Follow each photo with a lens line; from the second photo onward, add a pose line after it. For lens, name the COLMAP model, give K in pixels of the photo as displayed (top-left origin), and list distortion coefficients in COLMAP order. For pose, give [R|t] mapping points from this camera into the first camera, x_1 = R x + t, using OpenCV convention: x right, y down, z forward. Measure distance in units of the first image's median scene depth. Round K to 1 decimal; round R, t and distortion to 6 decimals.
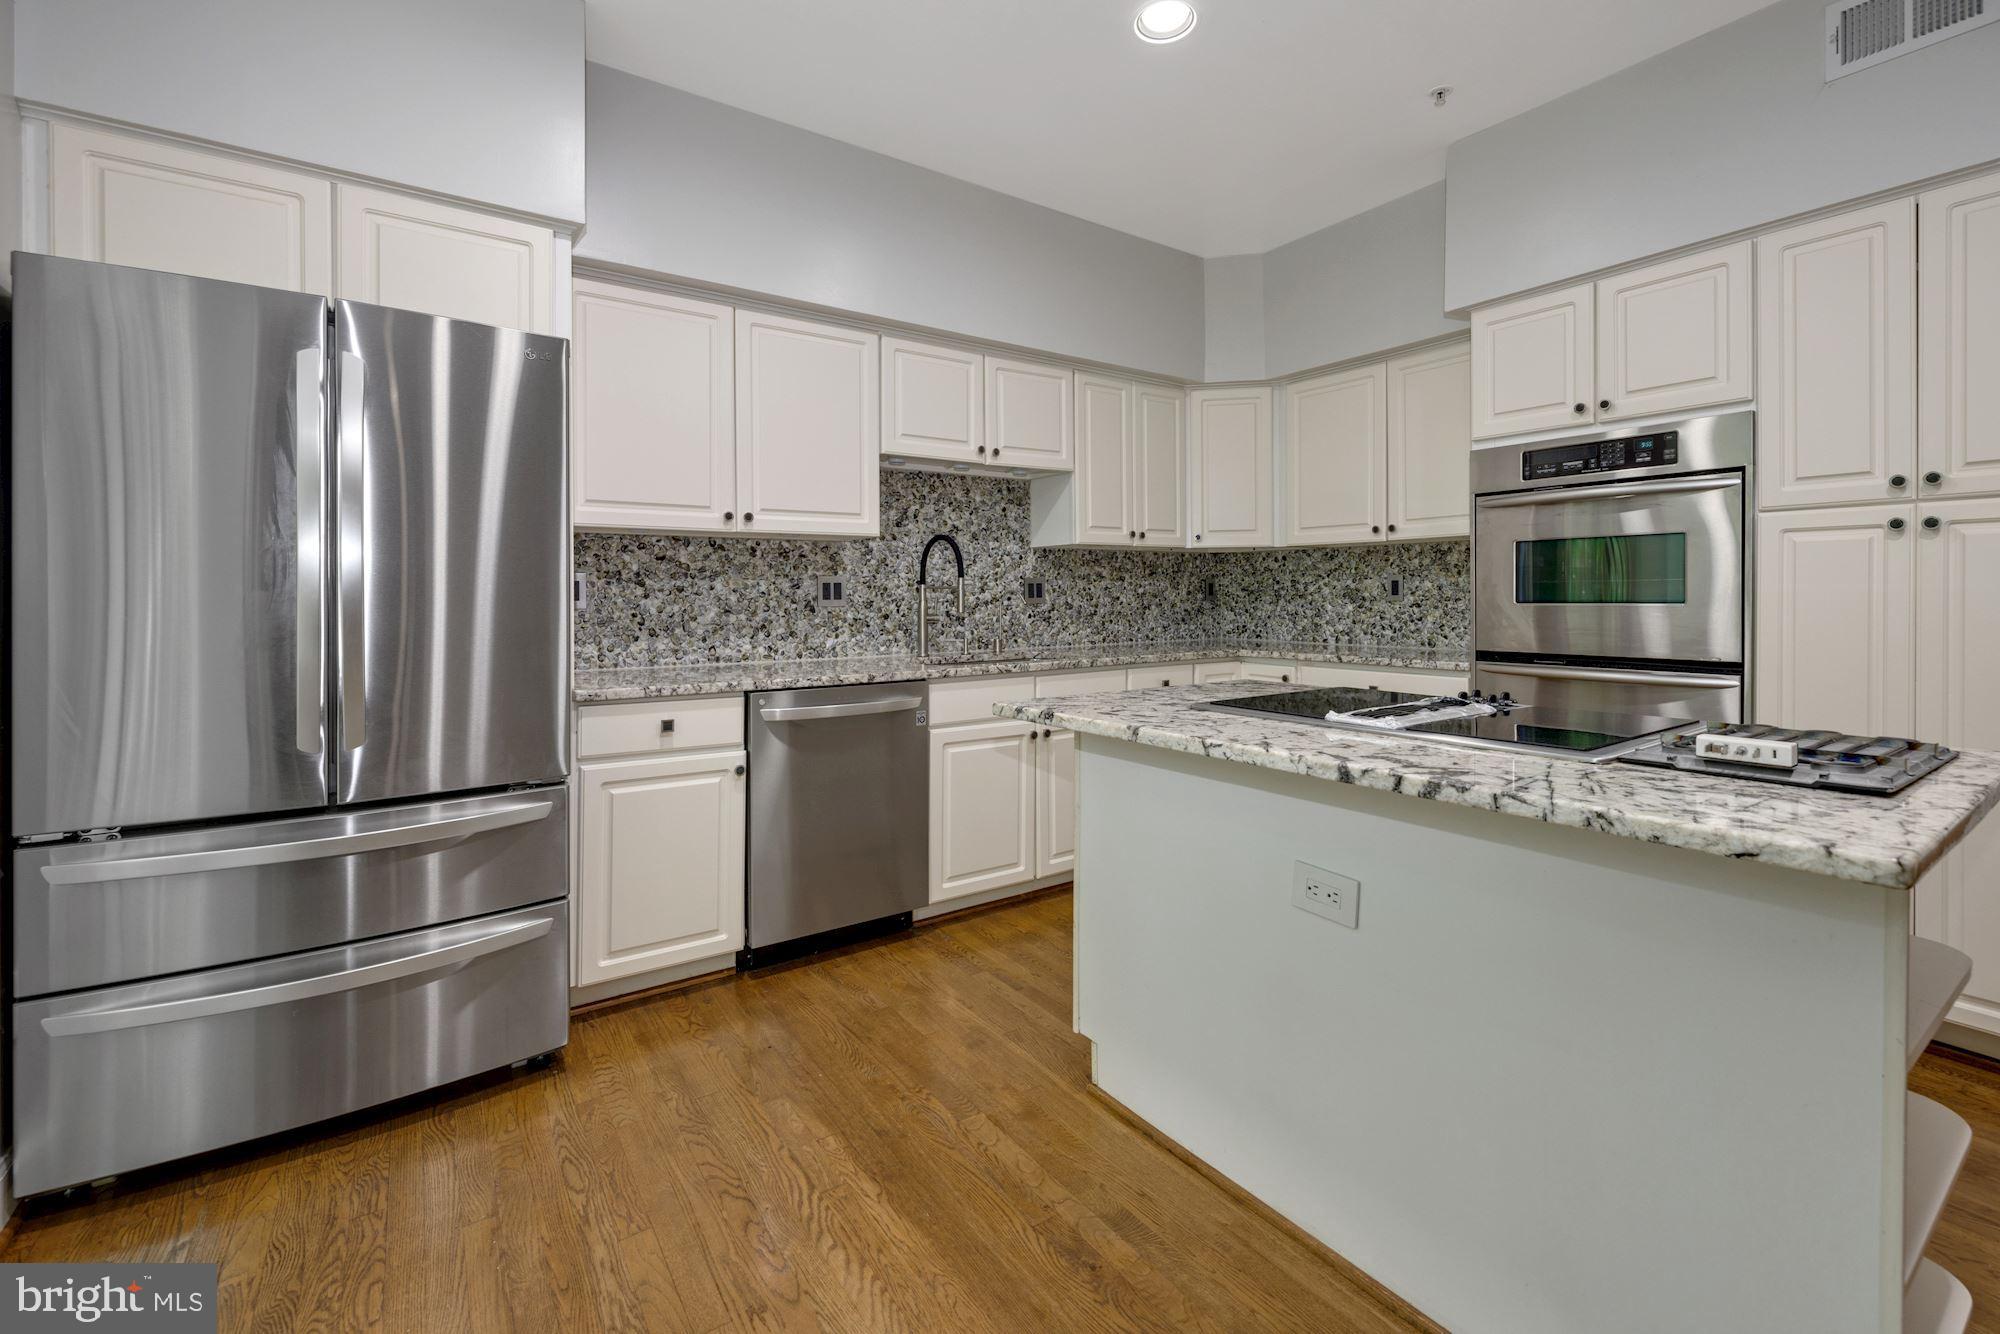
lens RADIAL K [[867.0, 0, 1000.0], [0, 867.0, 667.0], [0, 0, 1]] dist [-0.001452, -0.000452]
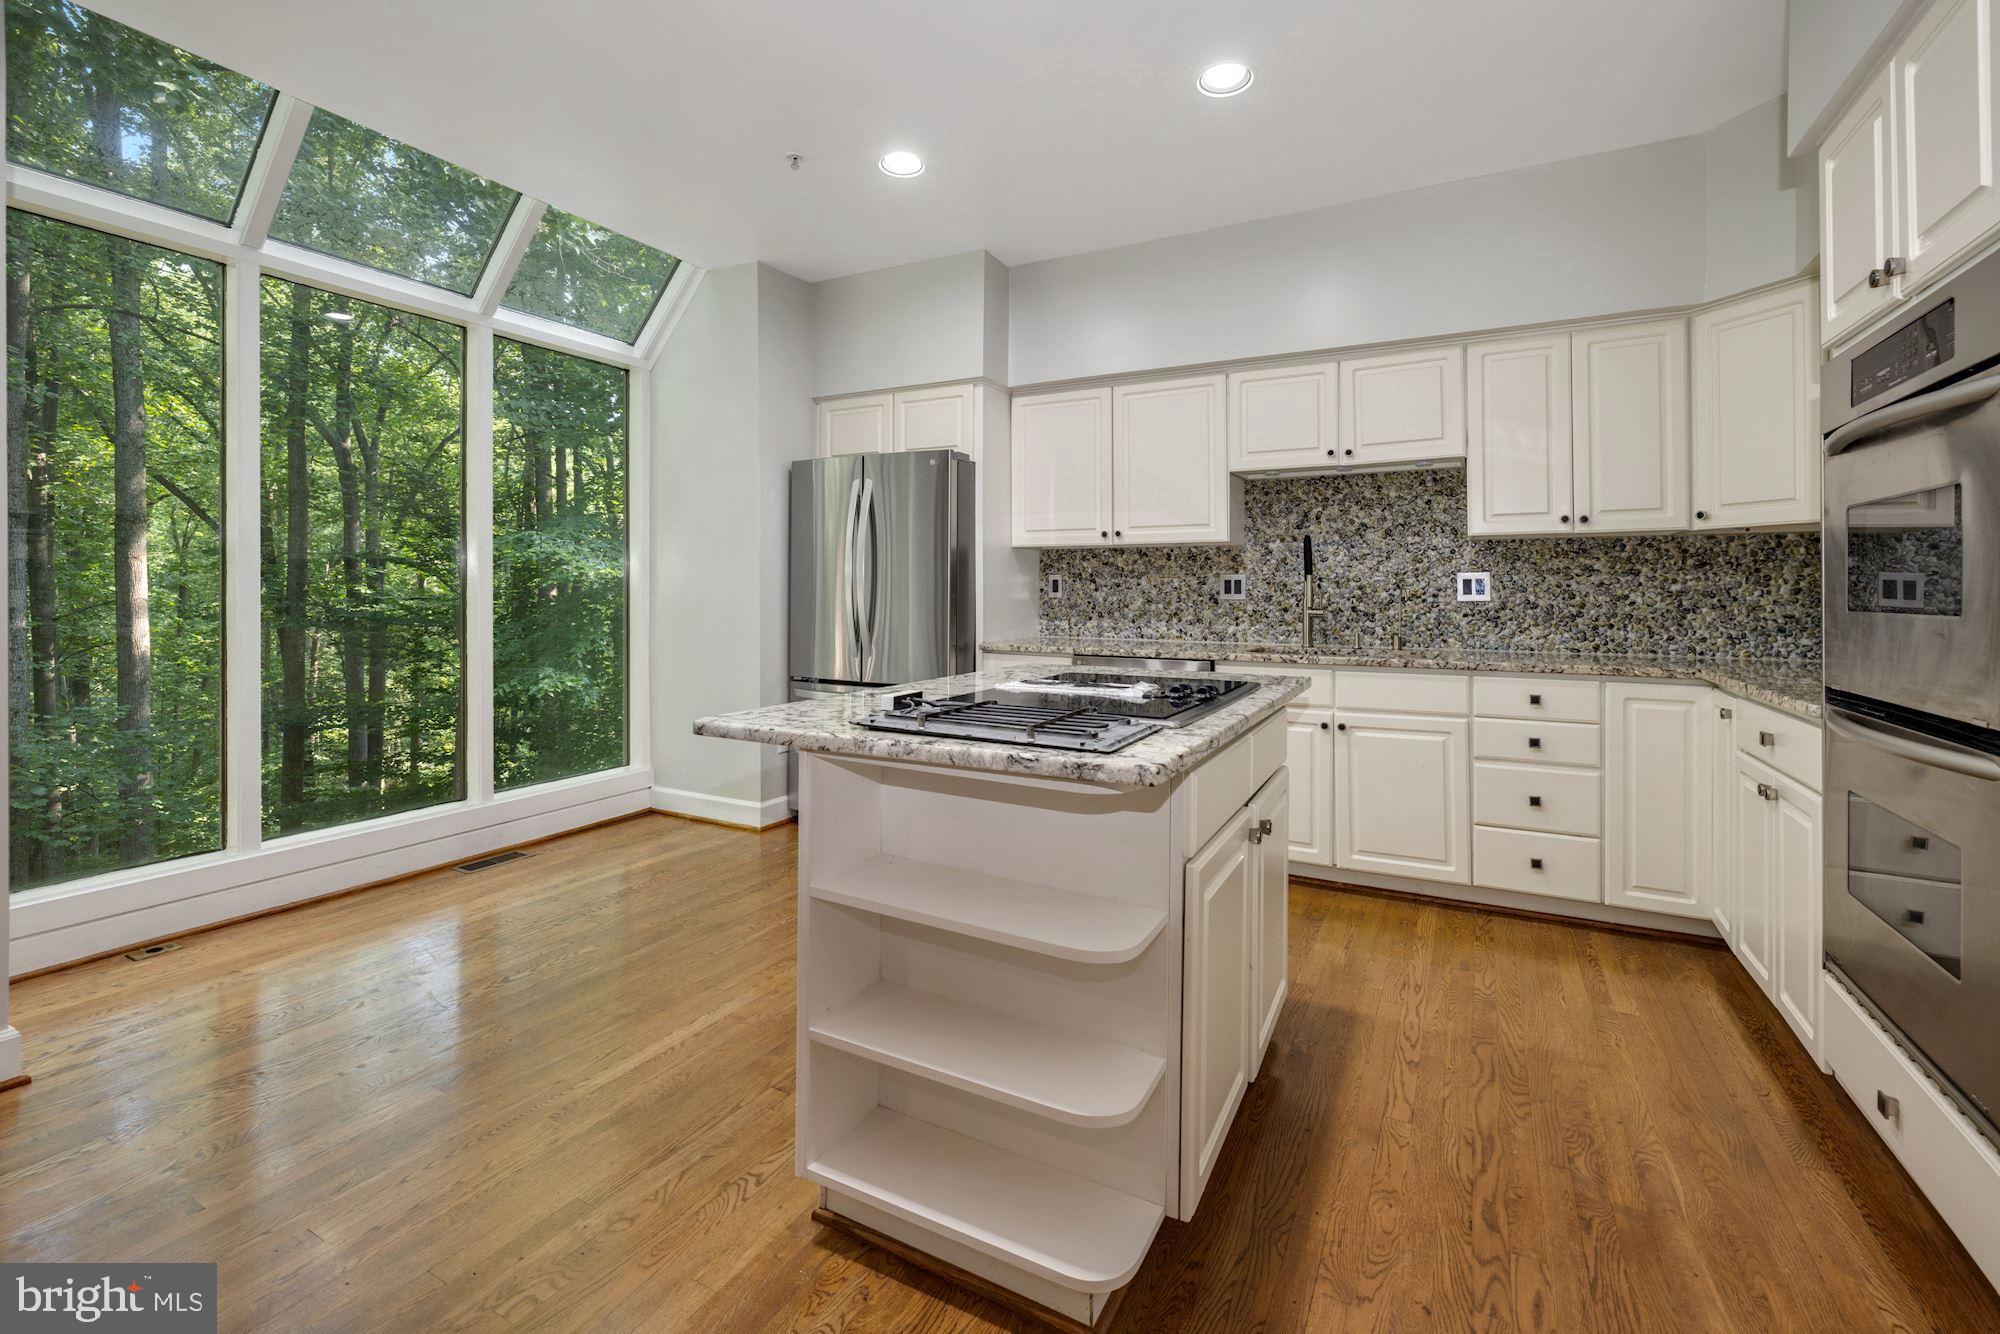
lens RADIAL K [[867.0, 0, 1000.0], [0, 867.0, 667.0], [0, 0, 1]] dist [-0.001452, -0.000452]
pose [[0.442119, 0.085821, -0.892841, 0.744140], [-0.080674, 0.995182, 0.055710, -0.017616], [0.893321, 0.047399, 0.446912, 0.178088]]
